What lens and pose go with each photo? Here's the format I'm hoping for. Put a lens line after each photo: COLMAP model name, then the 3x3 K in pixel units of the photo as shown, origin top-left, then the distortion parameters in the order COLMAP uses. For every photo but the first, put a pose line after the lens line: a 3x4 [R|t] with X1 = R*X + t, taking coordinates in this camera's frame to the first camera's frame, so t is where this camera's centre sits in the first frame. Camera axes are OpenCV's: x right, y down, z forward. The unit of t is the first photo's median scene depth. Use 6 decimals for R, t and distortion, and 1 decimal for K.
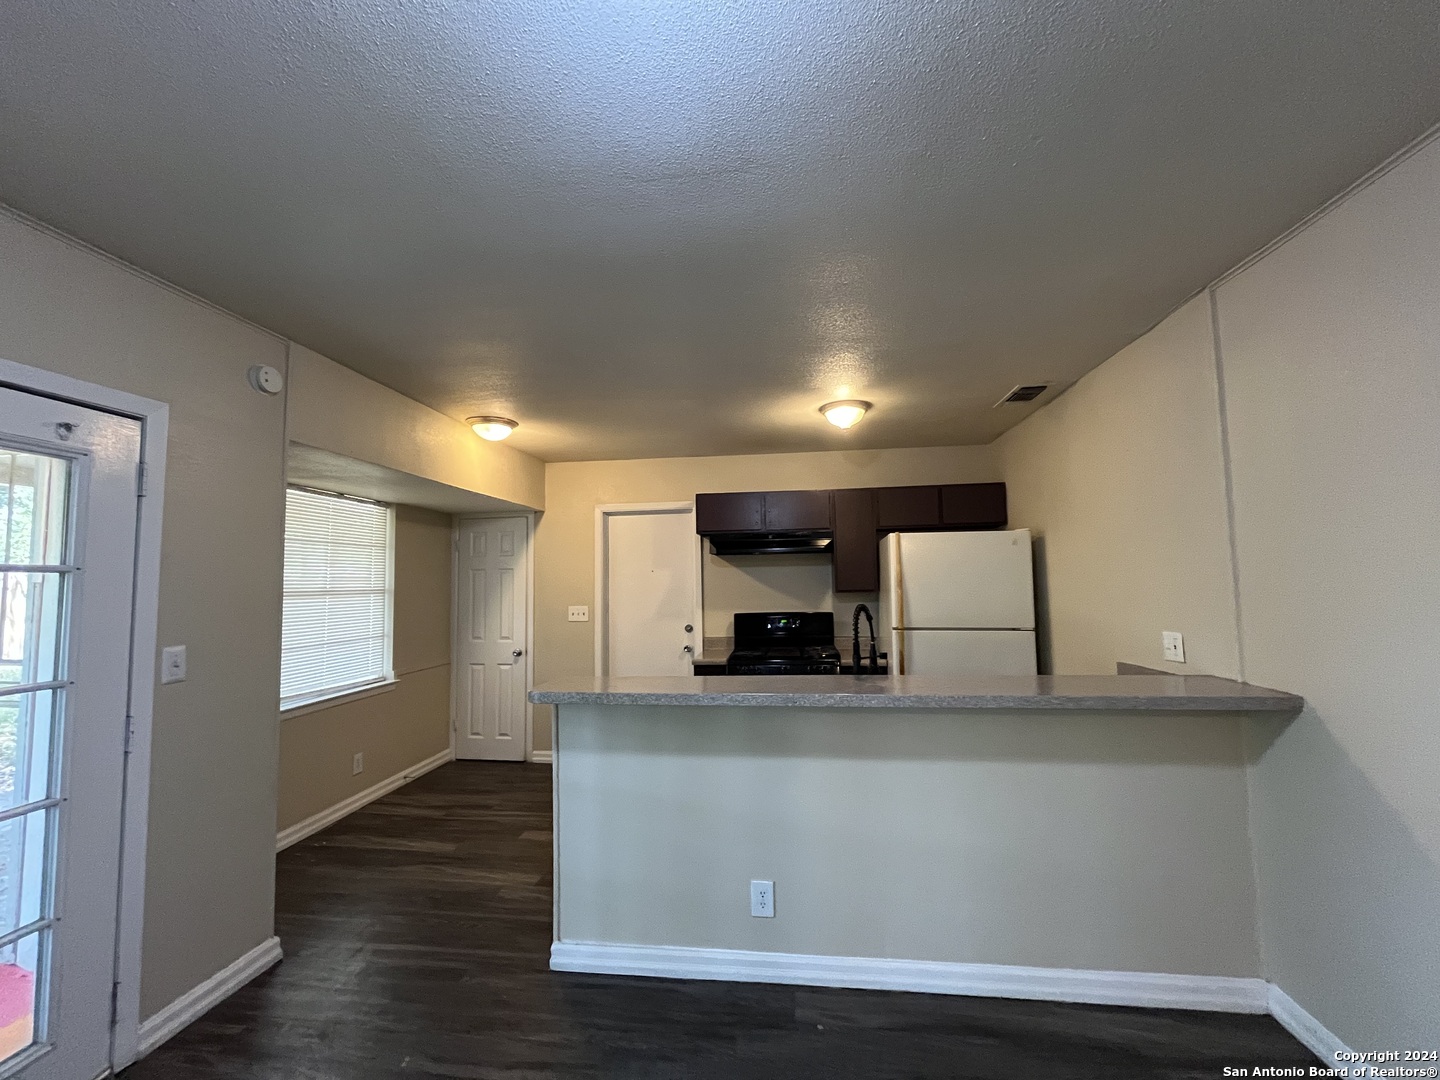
lens RADIAL K [[583.4, 0, 717.5], [0, 583.4, 545.2], [0, 0, 1]] dist [-0.002352, -0.000484]
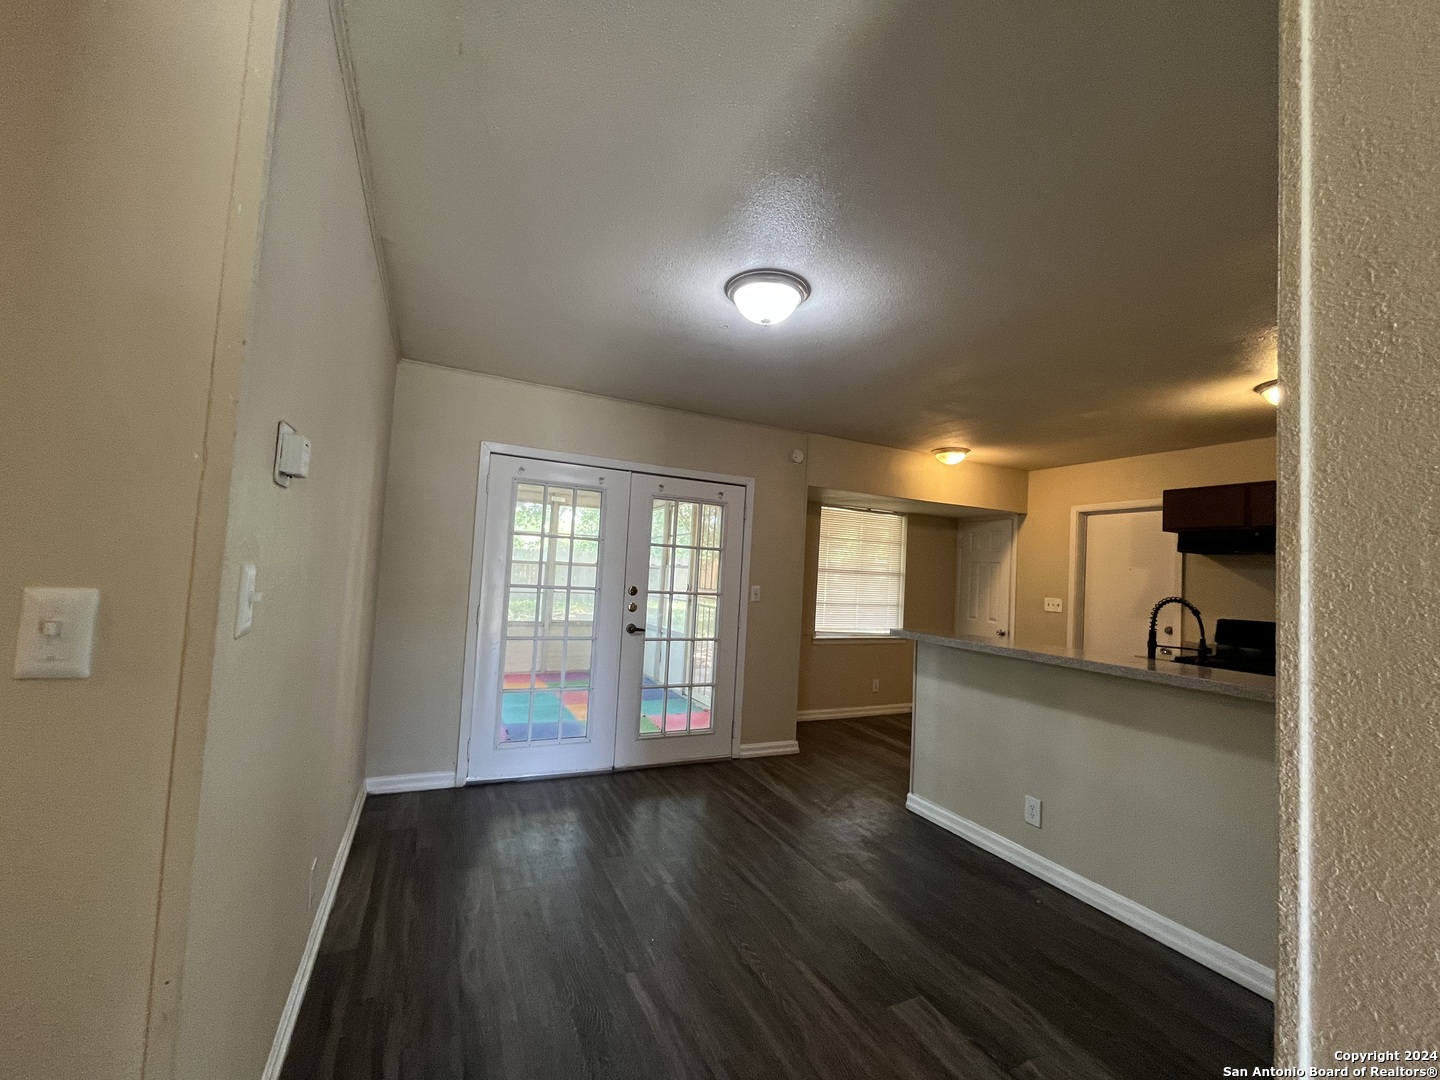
lens RADIAL K [[588.0, 0, 723.2], [0, 588.0, 539.8], [0, 0, 1]] dist [-0.002154, -0.000460]
pose [[0.542062, -0.002974, -0.840333, 0.453761], [-0.006532, 0.999949, -0.007753, 0.007899], [0.840313, 0.009692, 0.542015, -0.167760]]
